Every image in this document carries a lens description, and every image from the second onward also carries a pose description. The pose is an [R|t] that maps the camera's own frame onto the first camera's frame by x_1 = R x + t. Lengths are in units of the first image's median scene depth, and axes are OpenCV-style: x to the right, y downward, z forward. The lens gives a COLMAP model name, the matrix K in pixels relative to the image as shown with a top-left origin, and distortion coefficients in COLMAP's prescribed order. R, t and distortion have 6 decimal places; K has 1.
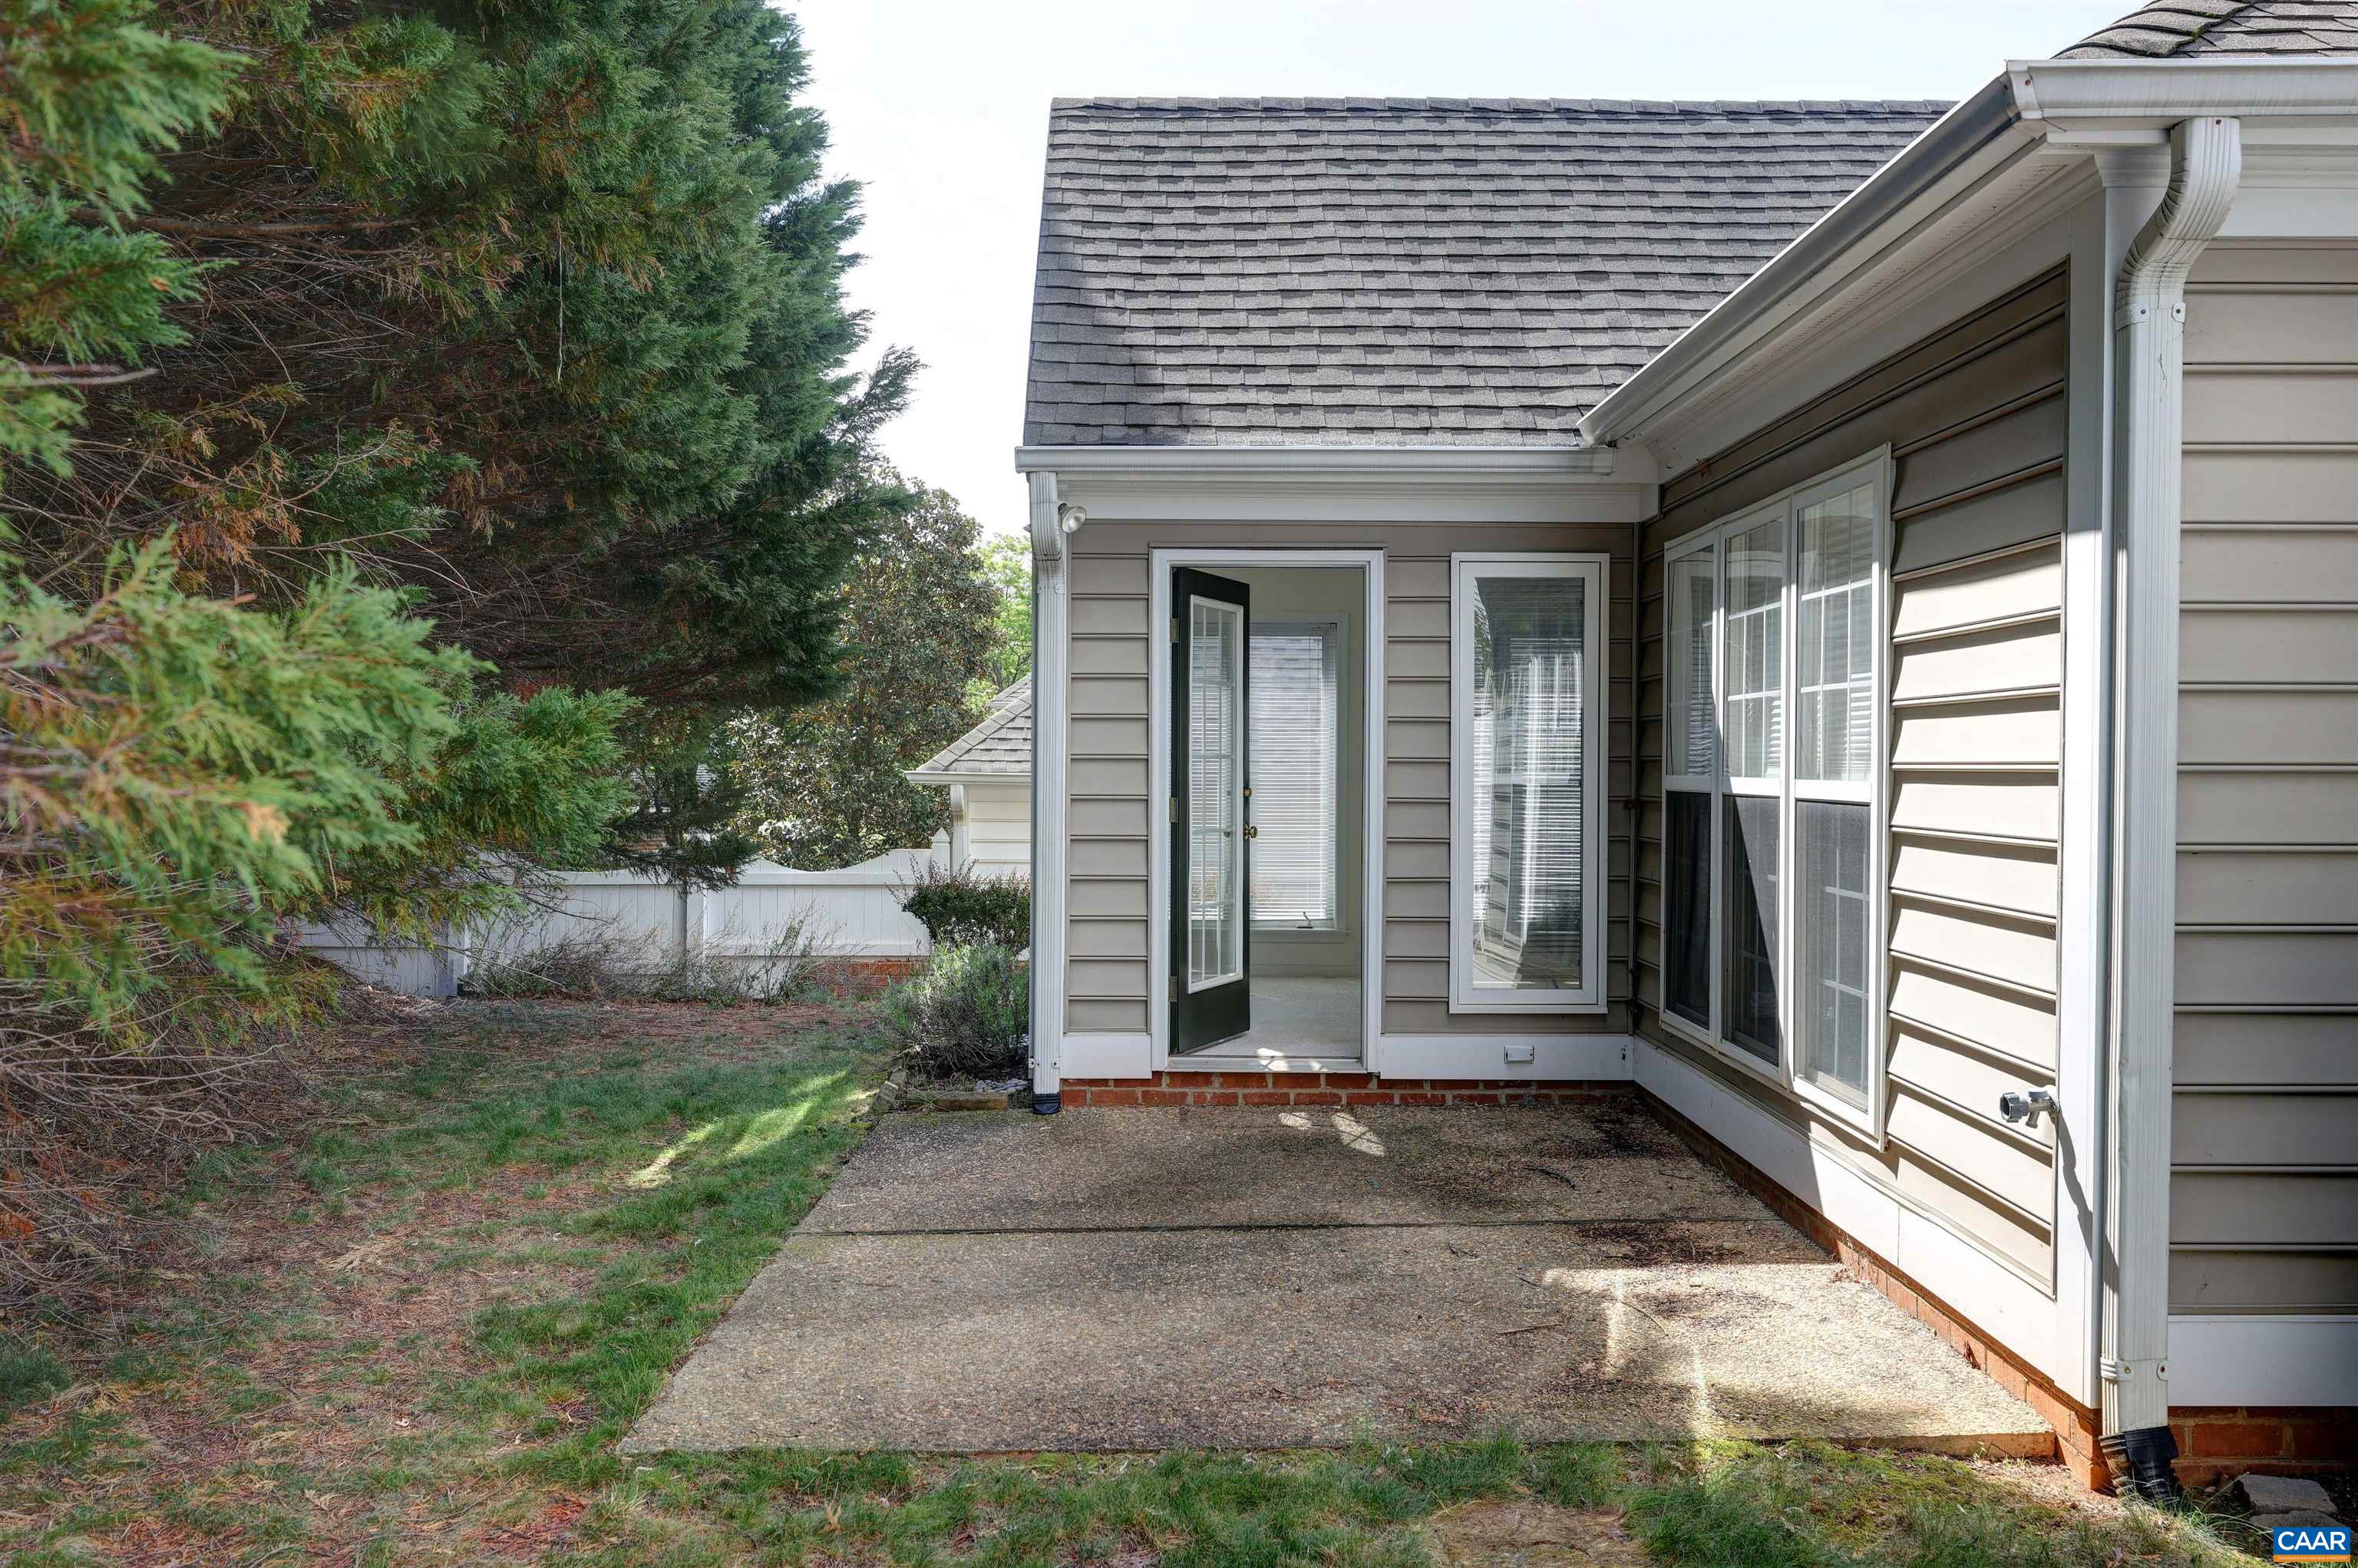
lens RADIAL K [[1849.2, 0, 1179.0], [0, 1849.2, 784.0], [0, 0, 1]] dist [-0.001967, -0.000593]
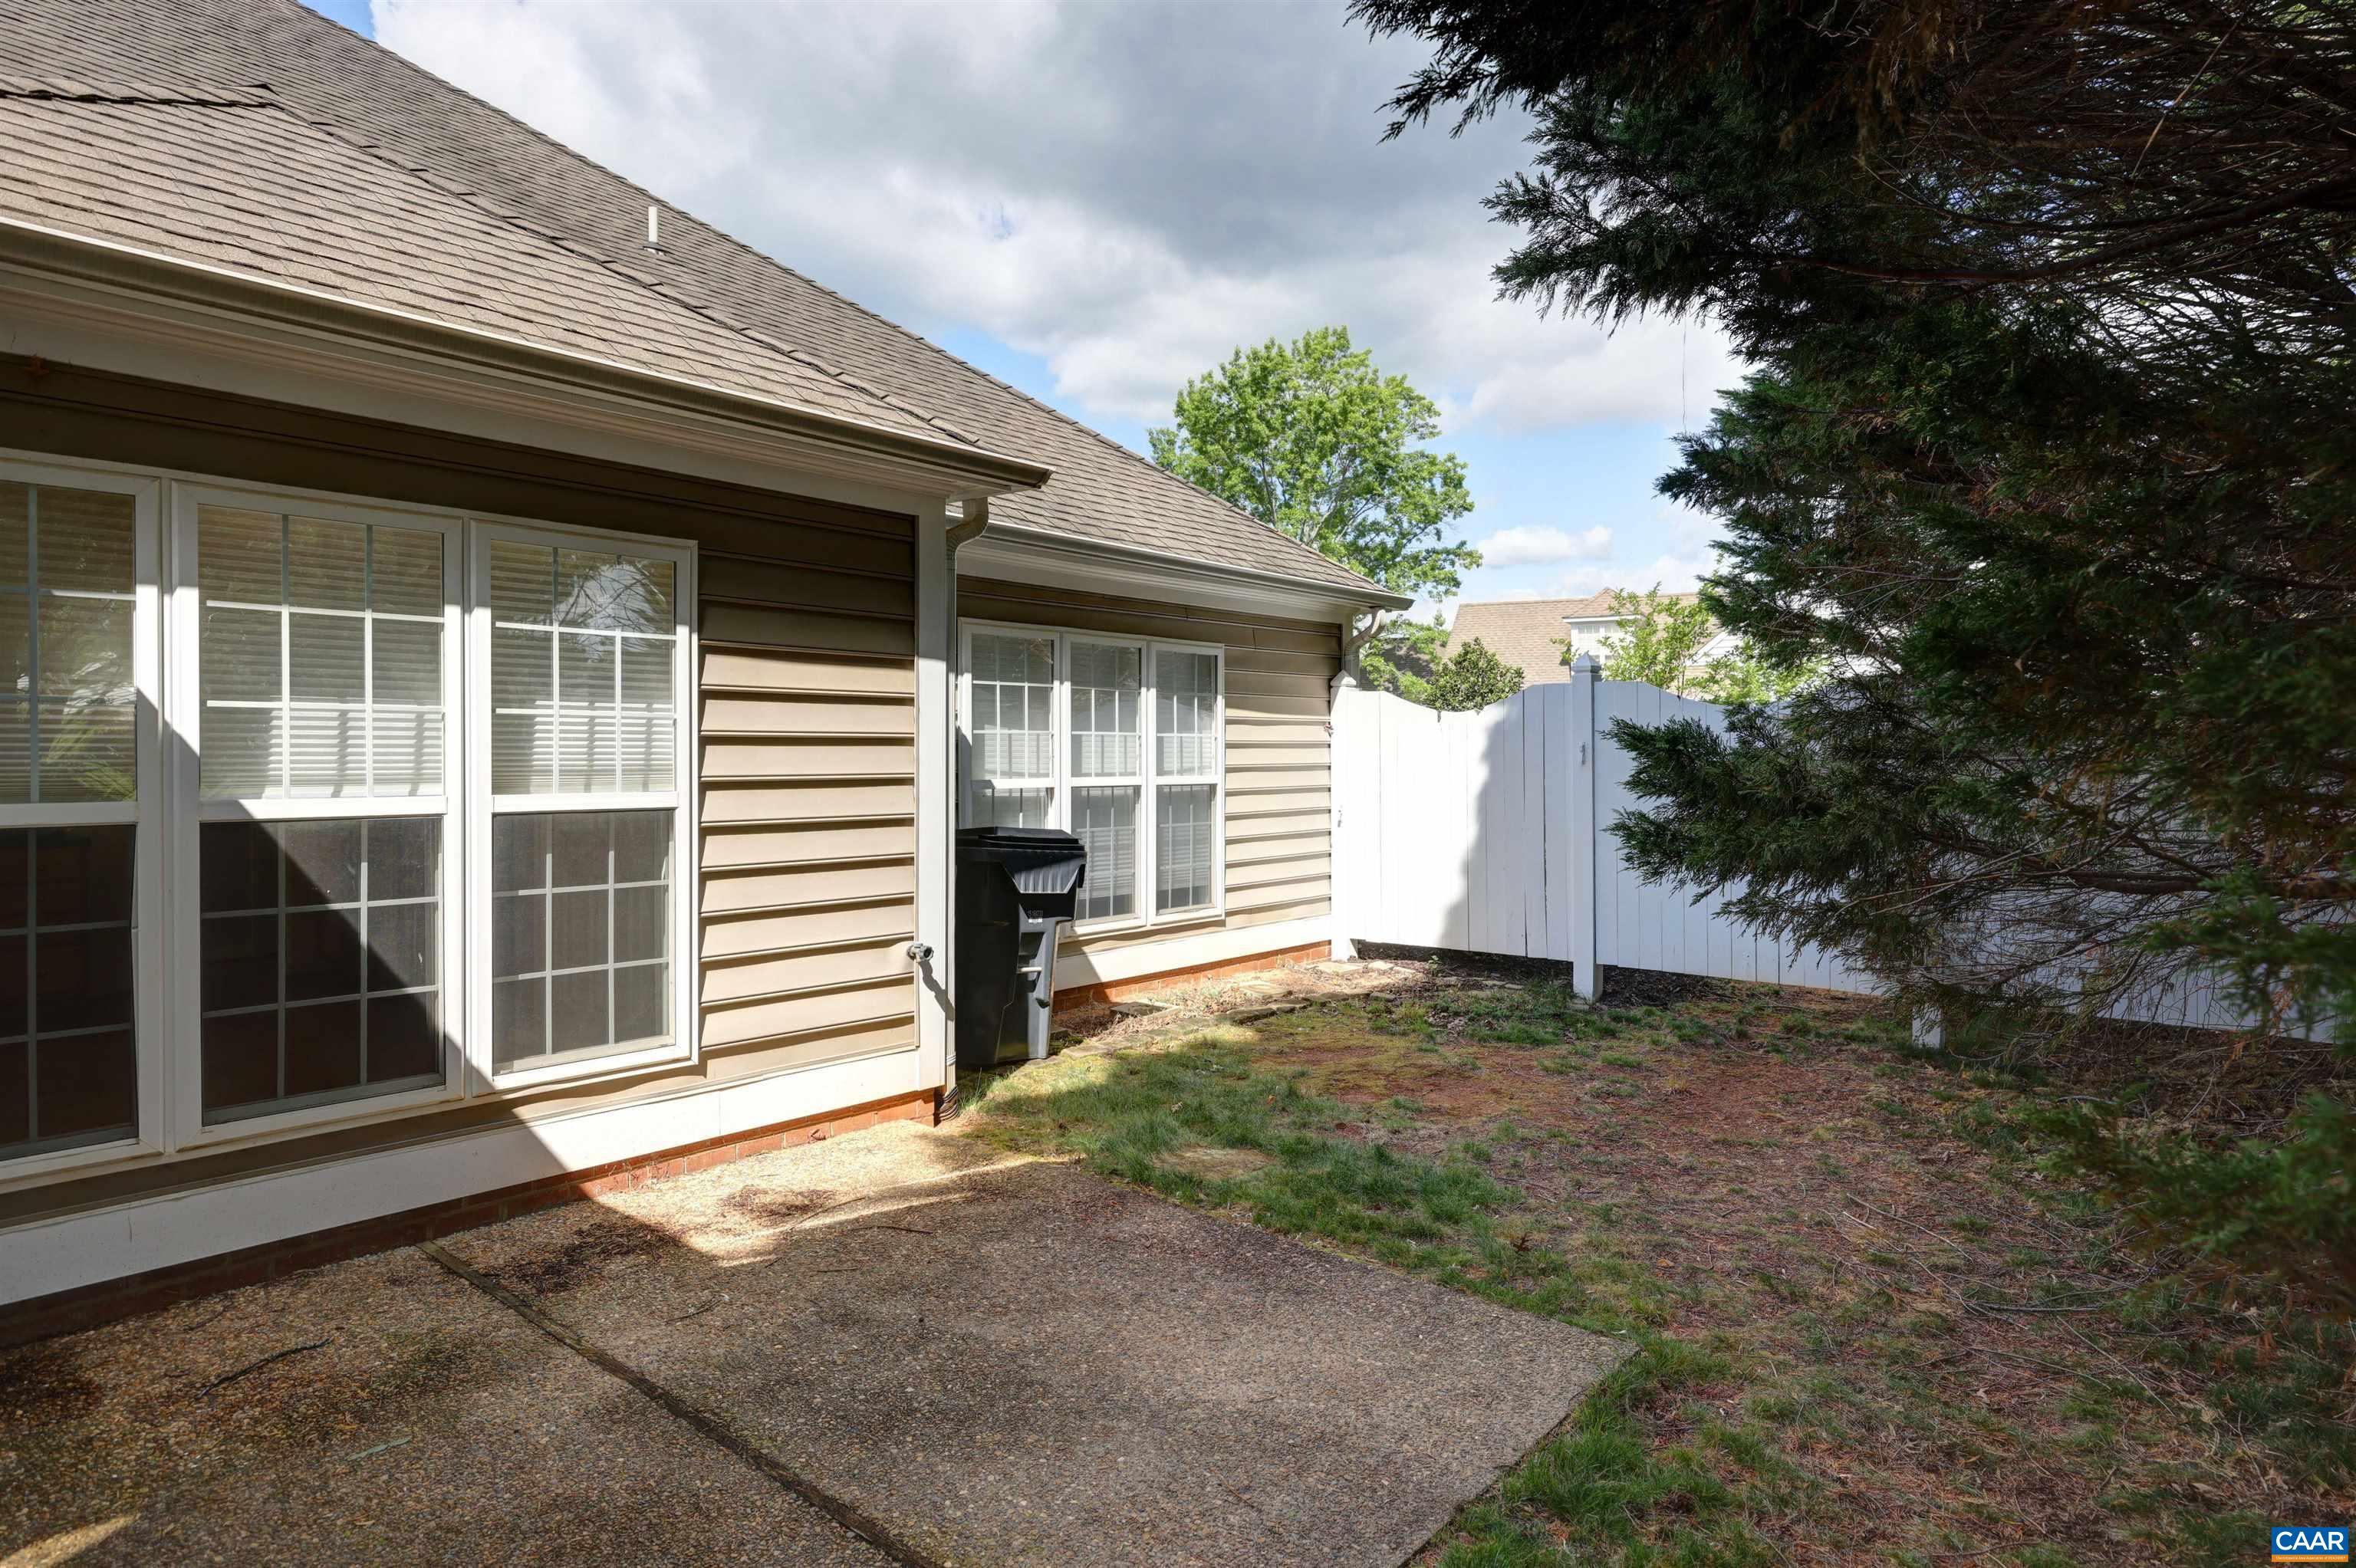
lens RADIAL K [[1314.6, 0, 1181.6], [0, 1314.6, 773.8], [0, 0, 1]] dist [0.000580, -0.000623]
pose [[-0.751456, -0.016194, 0.659584, -0.531902], [0.004070, 0.999566, 0.029178, -0.040882], [-0.659770, 0.024611, -0.751064, 1.521023]]
